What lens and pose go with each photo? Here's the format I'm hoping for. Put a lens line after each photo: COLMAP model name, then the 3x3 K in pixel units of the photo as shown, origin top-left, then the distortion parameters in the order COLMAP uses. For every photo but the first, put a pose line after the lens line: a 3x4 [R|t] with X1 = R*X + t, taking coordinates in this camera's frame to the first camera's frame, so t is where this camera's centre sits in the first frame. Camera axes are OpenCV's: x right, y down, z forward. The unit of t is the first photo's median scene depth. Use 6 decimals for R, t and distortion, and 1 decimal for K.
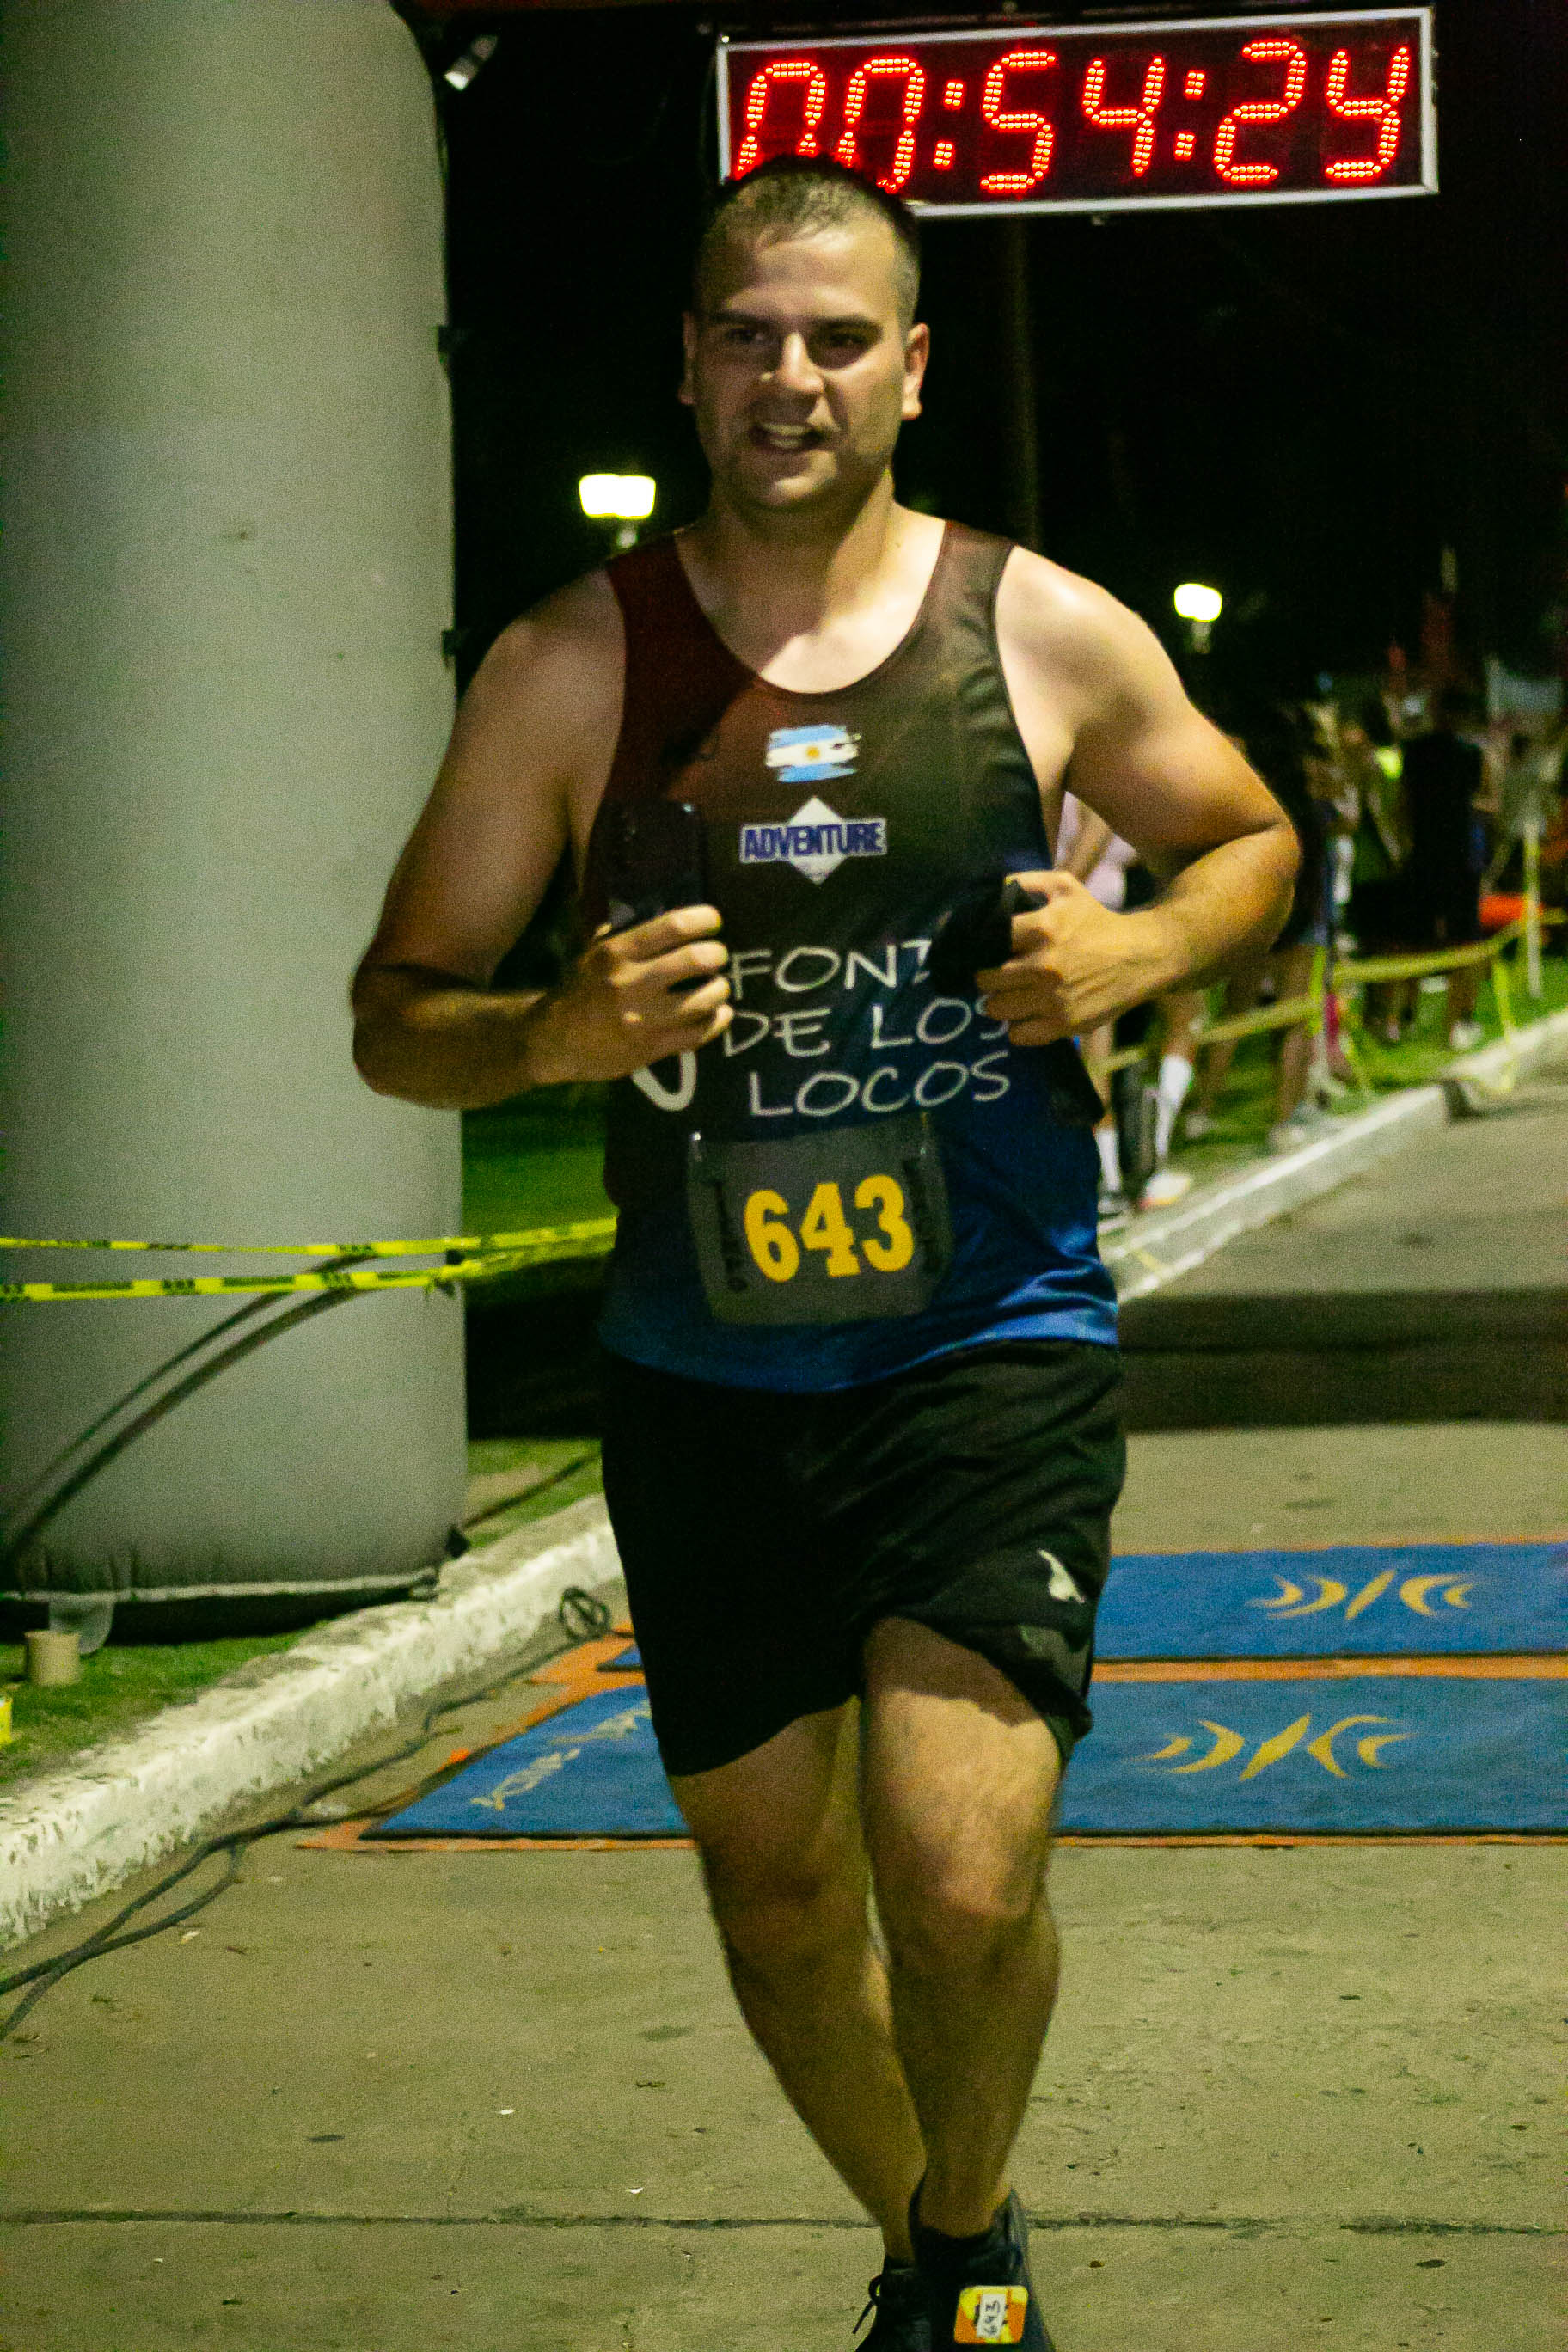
lens RADIAL K [[5466.7, 0, 810.2], [0, 5466.7, 1245.4], [0, 0, 1]] dist [-0.063857, 0.553521]
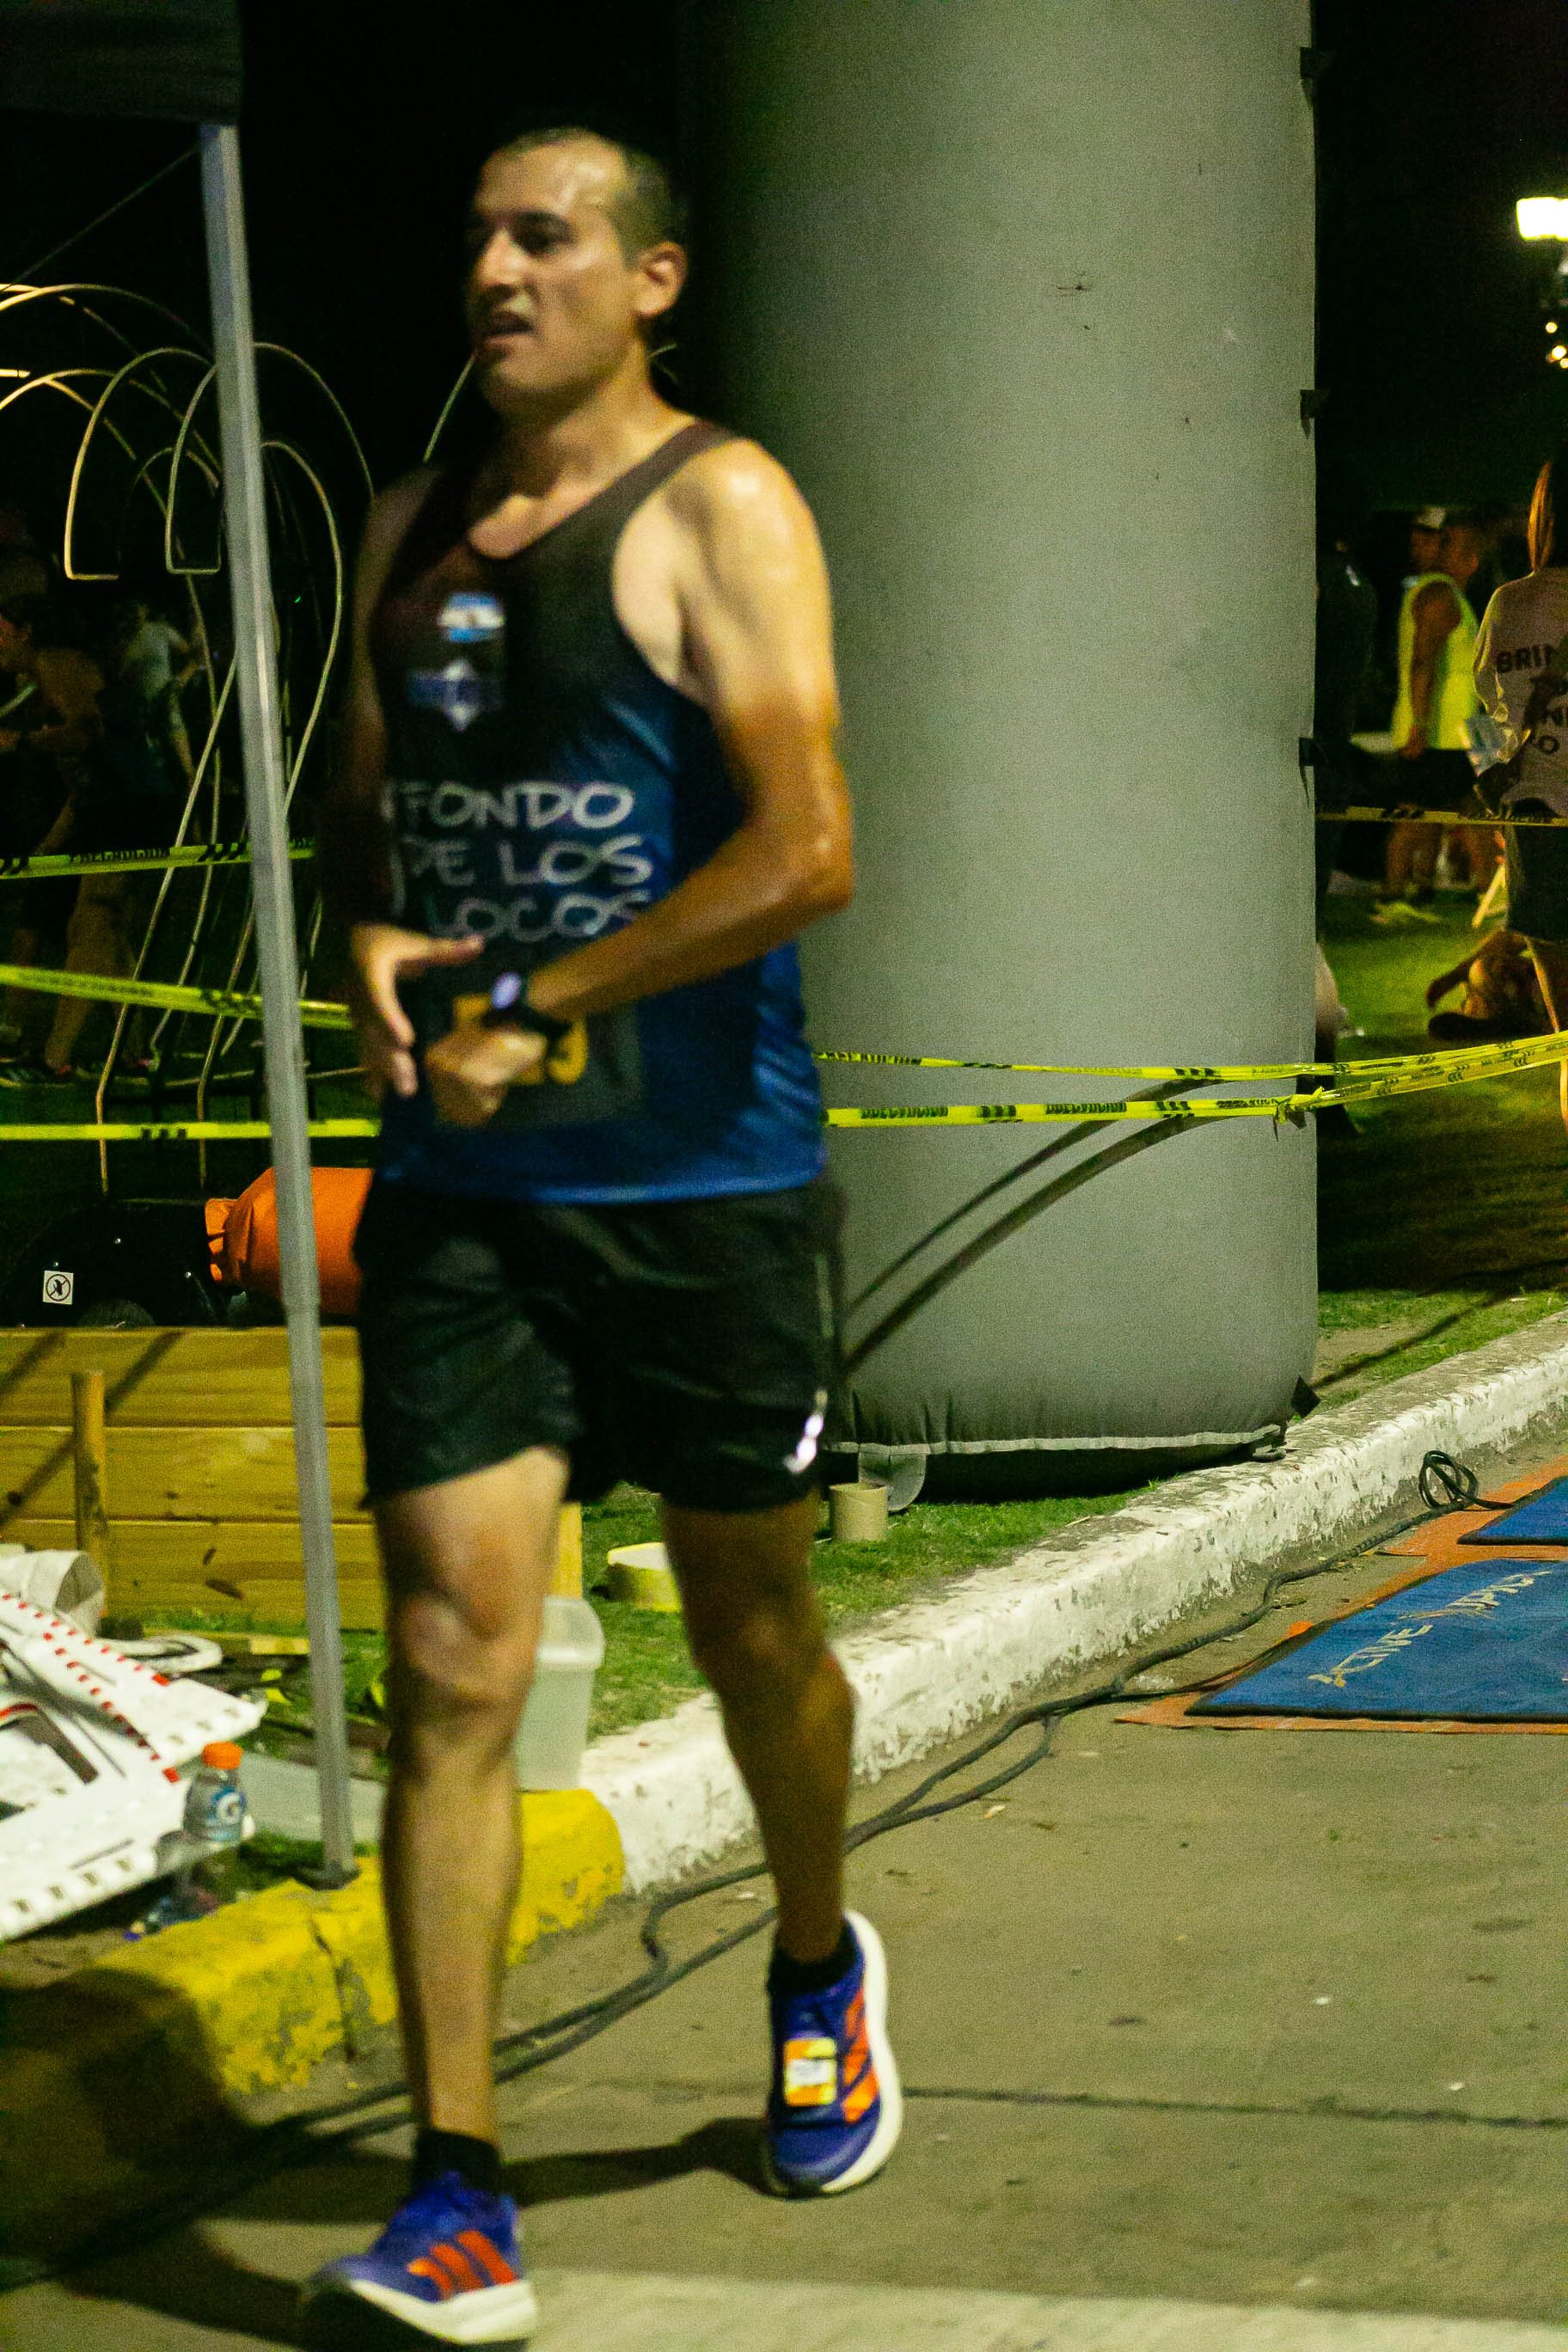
lens RADIAL K [[6369.7, 0, 784.0], [0, 6369.7, 1176.0], [0, 0, 1]] dist [0.093695, 1.963168]
pose [[0.987256, 0.013544, -0.158565, 0.018858], [-0.011386, 0.999830, 0.014512, 0.003295], [0.158735, -0.012521, 0.987242, -0.064533]]
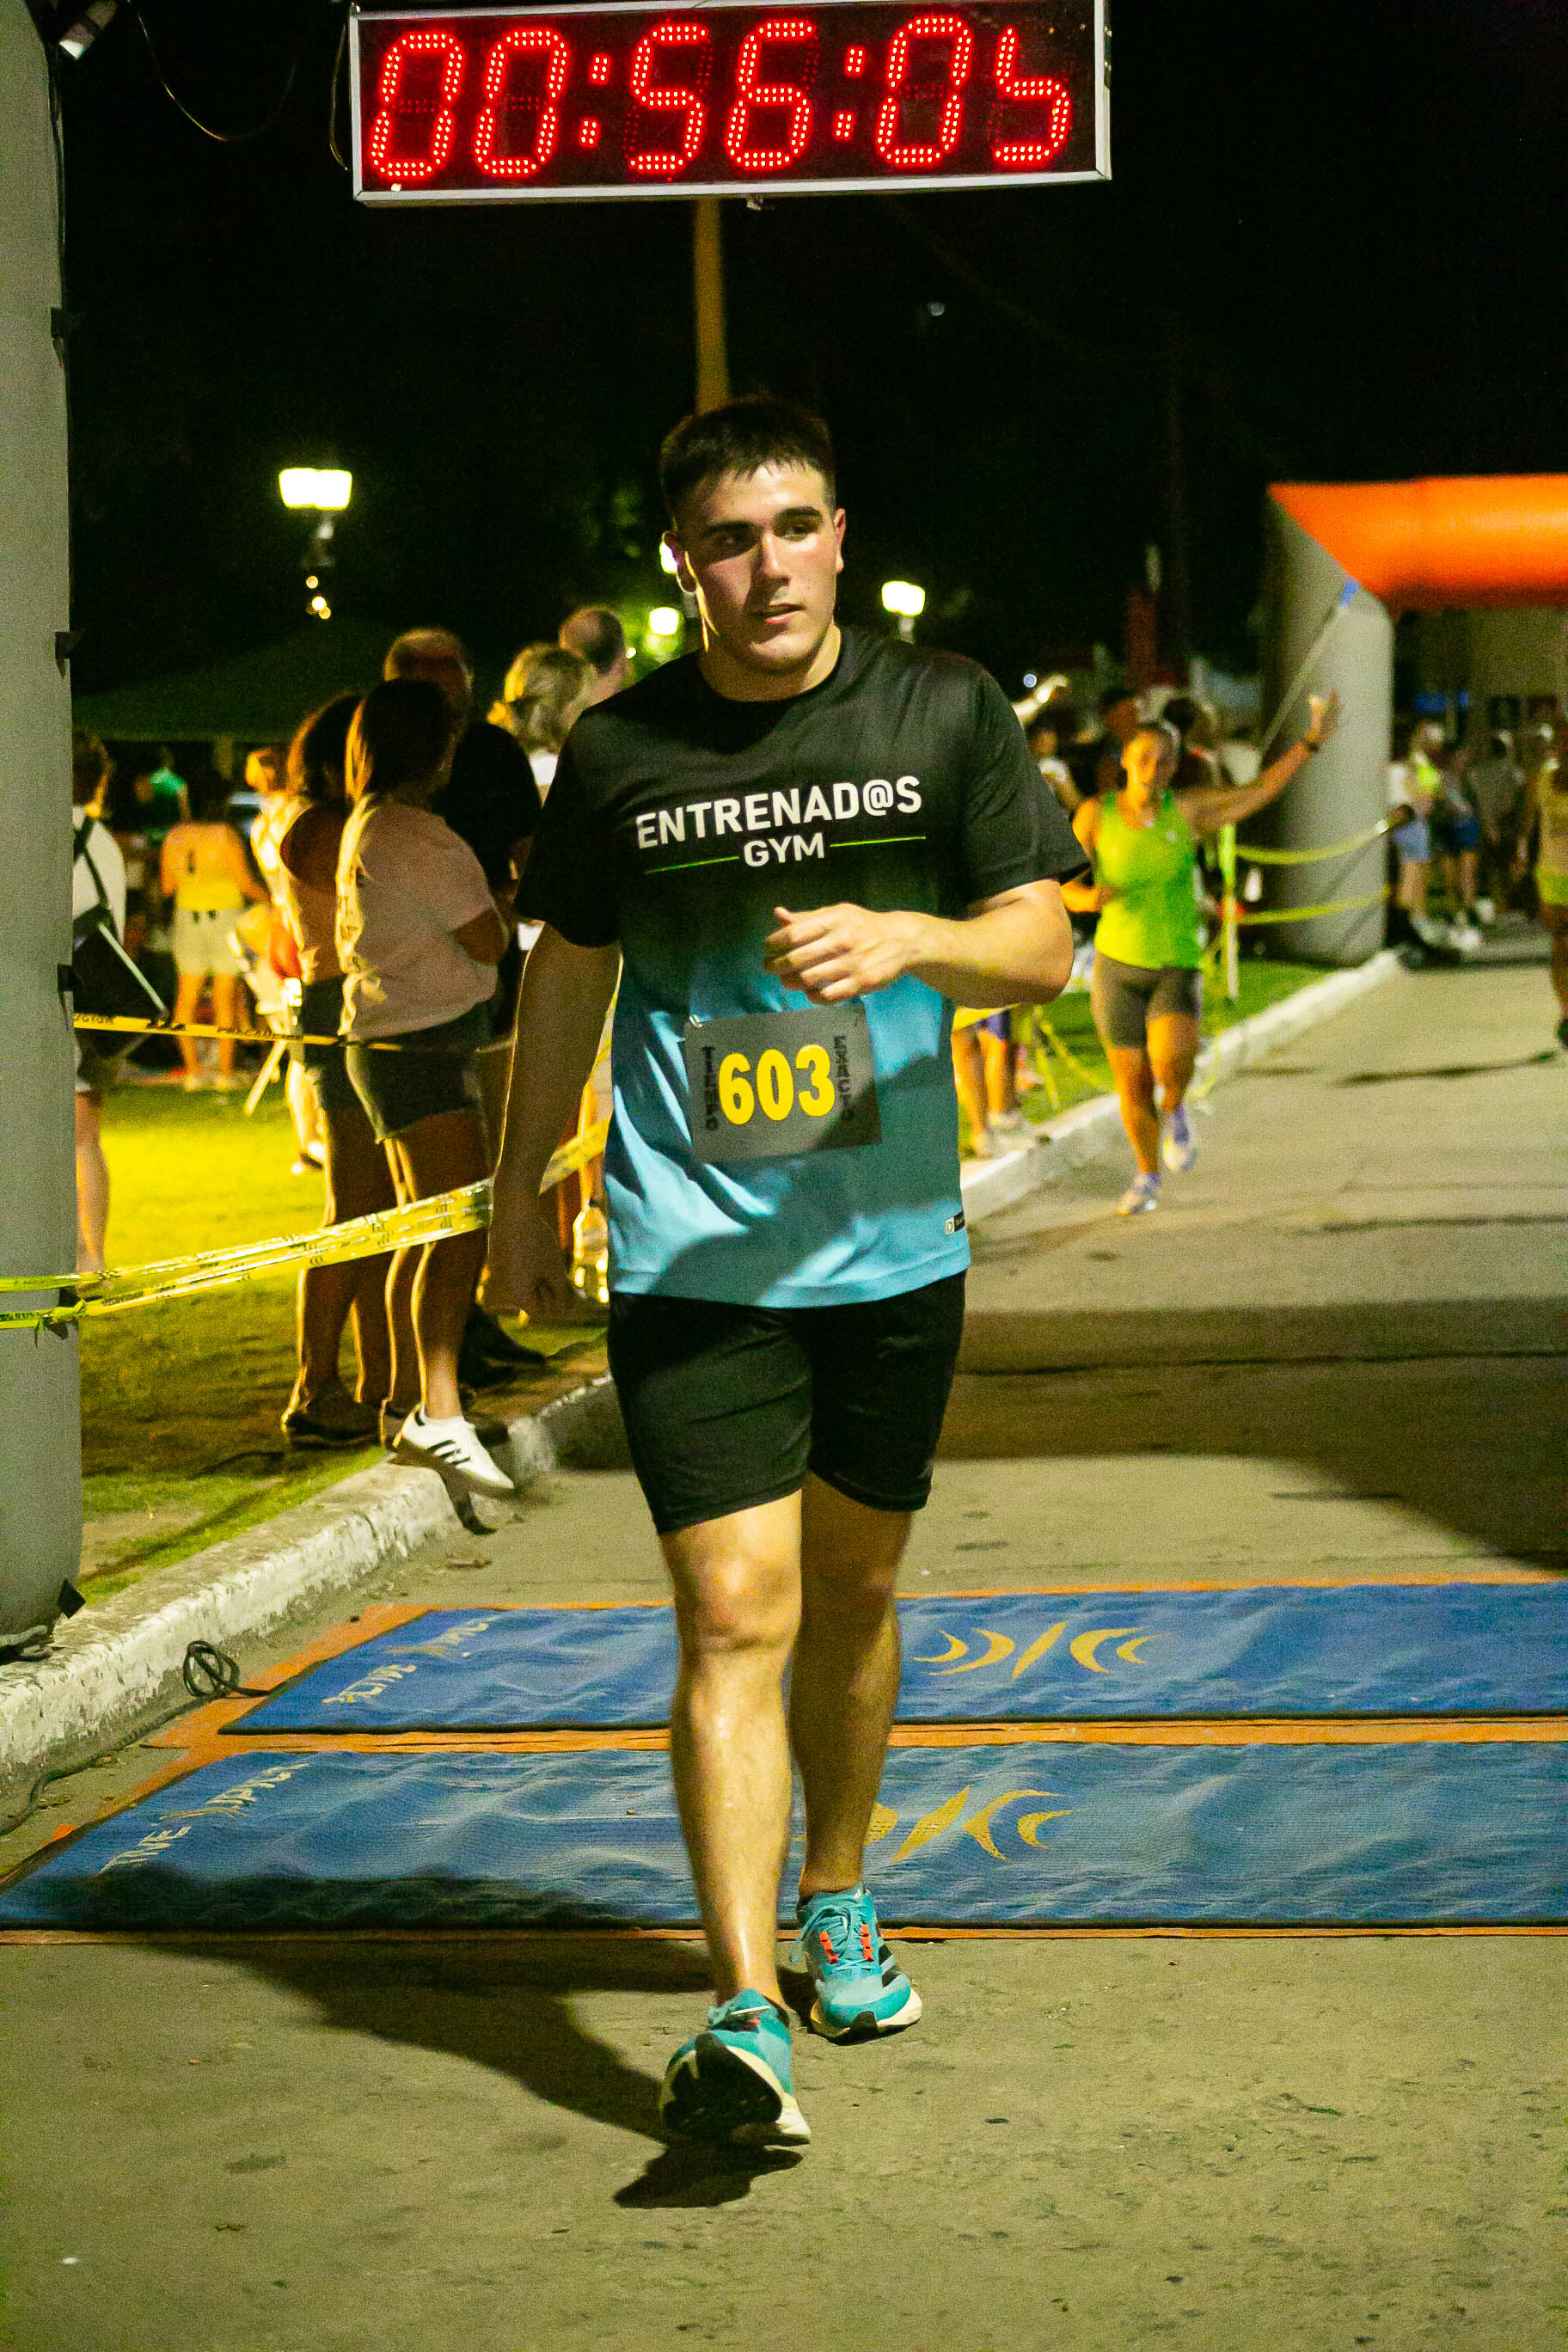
lens RADIAL K [[5351.6, 0, 777.0], [0, 5351.6, 1129.2], [0, 0, 1]] dist [0.015458, 0.089635]
pose [[0.999040, 0.001675, 0.043770, 0.017819], [-0.000912, 0.999847, -0.017453, -0.011319], [-0.043793, 0.017396, 0.998889, 0.077216]]
